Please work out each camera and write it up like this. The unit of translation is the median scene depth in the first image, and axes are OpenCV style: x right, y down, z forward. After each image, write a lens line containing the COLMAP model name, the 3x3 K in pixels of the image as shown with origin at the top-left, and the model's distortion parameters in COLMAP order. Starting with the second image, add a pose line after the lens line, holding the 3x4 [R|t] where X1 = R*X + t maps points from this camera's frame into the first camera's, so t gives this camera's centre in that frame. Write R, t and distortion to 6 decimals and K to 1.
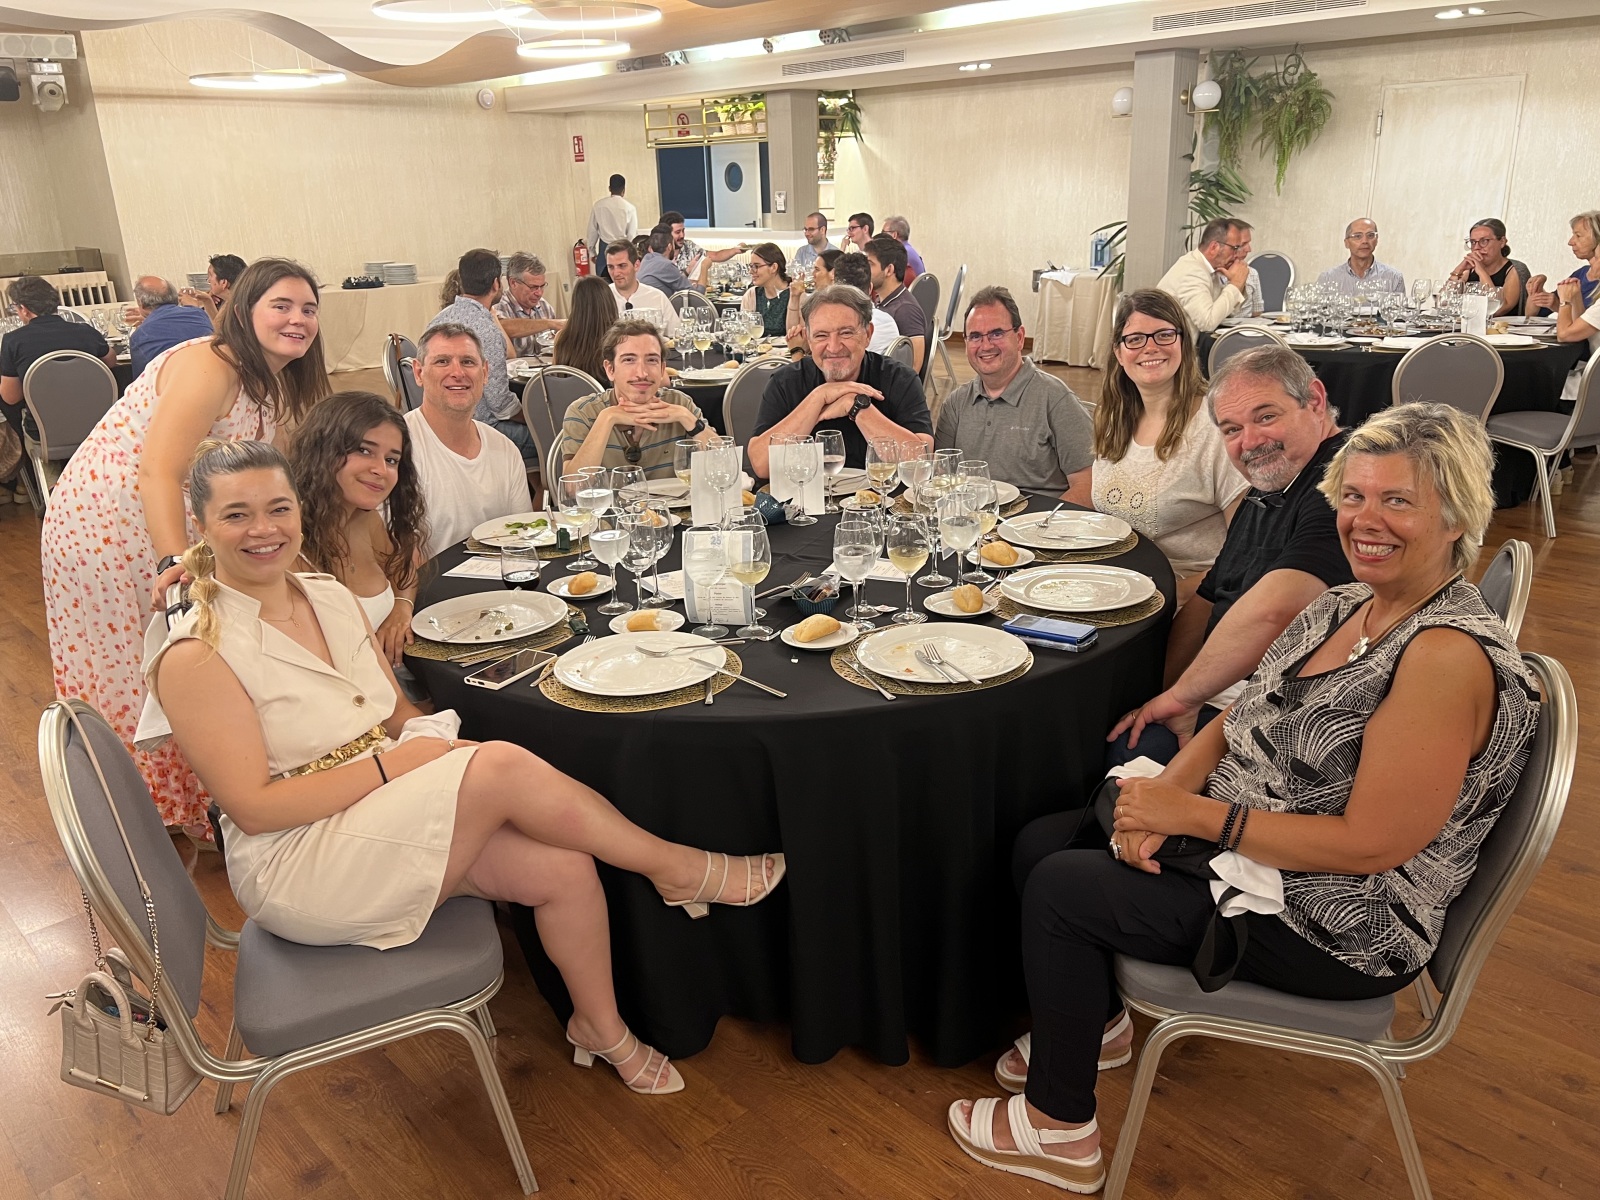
lens RADIAL K [[1185.1, 0, 821.3], [0, 1185.1, 596.9], [0, 0, 1]] dist [0.057511, -0.053246]
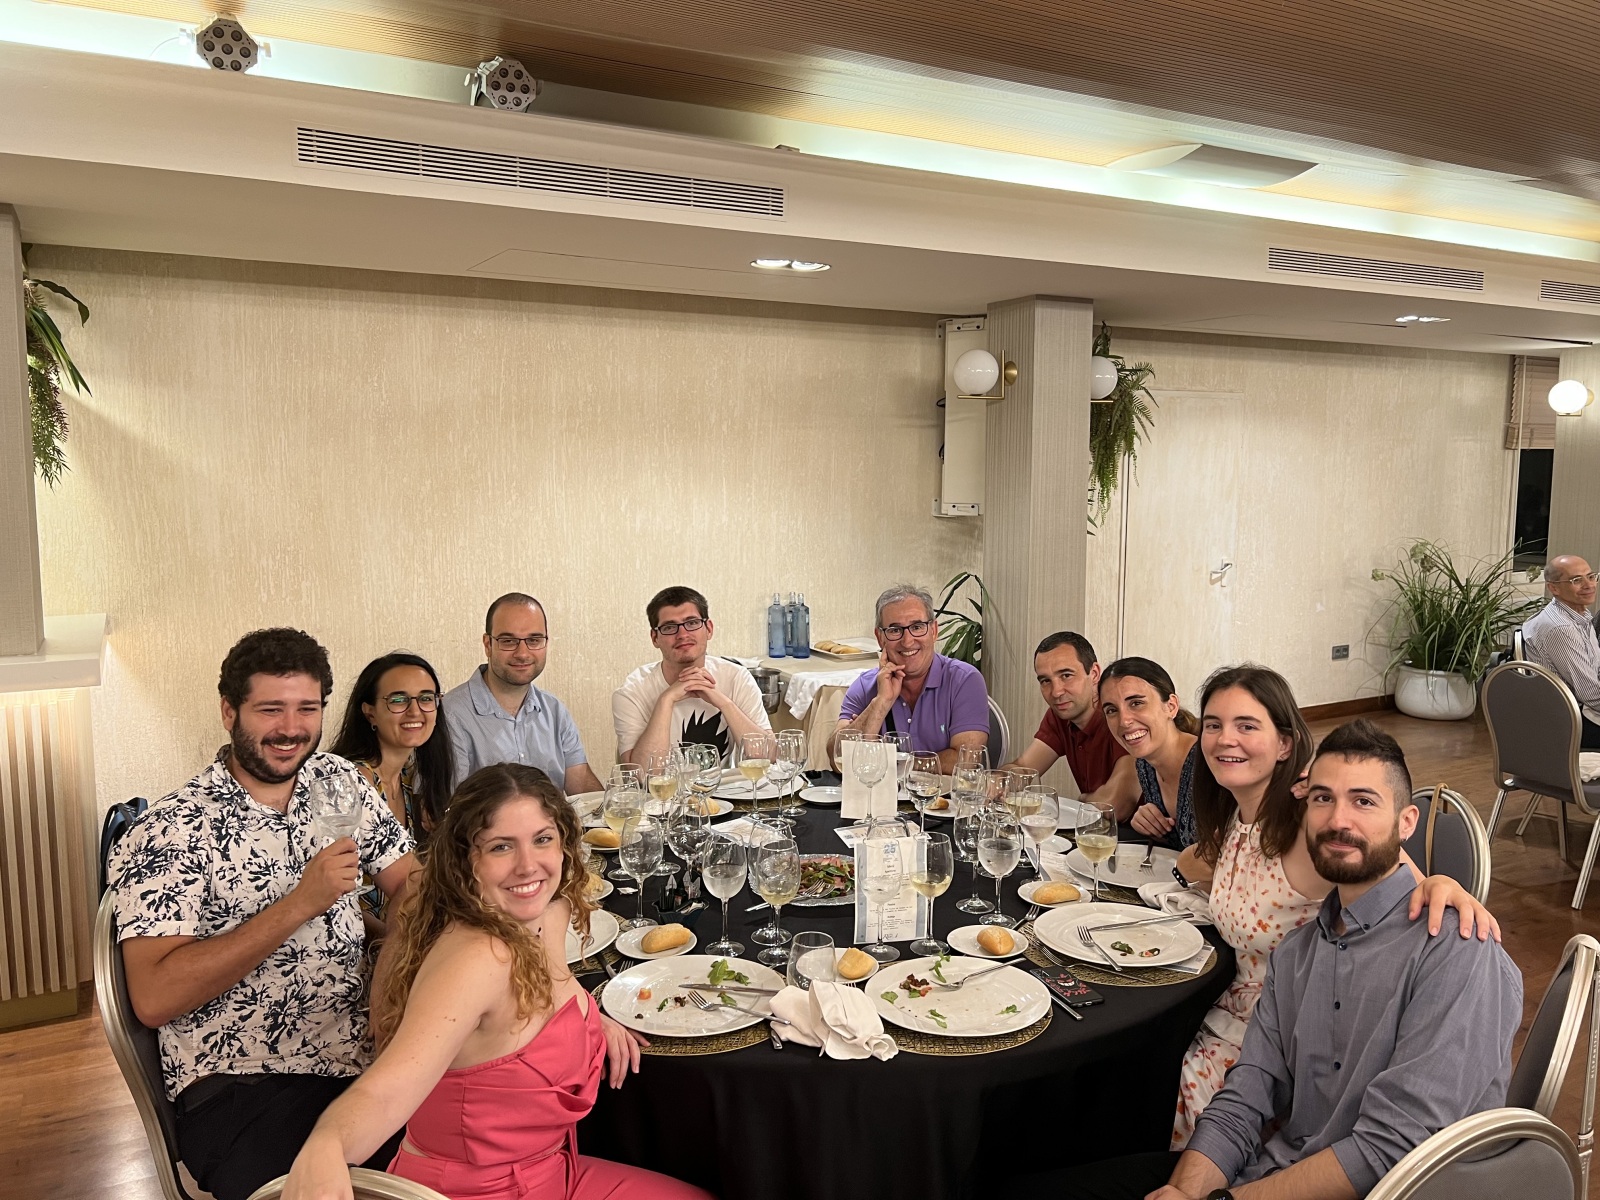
lens RADIAL K [[1185.1, 0, 821.3], [0, 1185.1, 596.9], [0, 0, 1]] dist [0.057511, -0.053246]
pose [[0.252265, -0.084457, 0.963966, -0.323706], [0.310112, 0.950698, 0.002140, -0.355324], [-0.916620, 0.298398, 0.266019, 0.999939]]
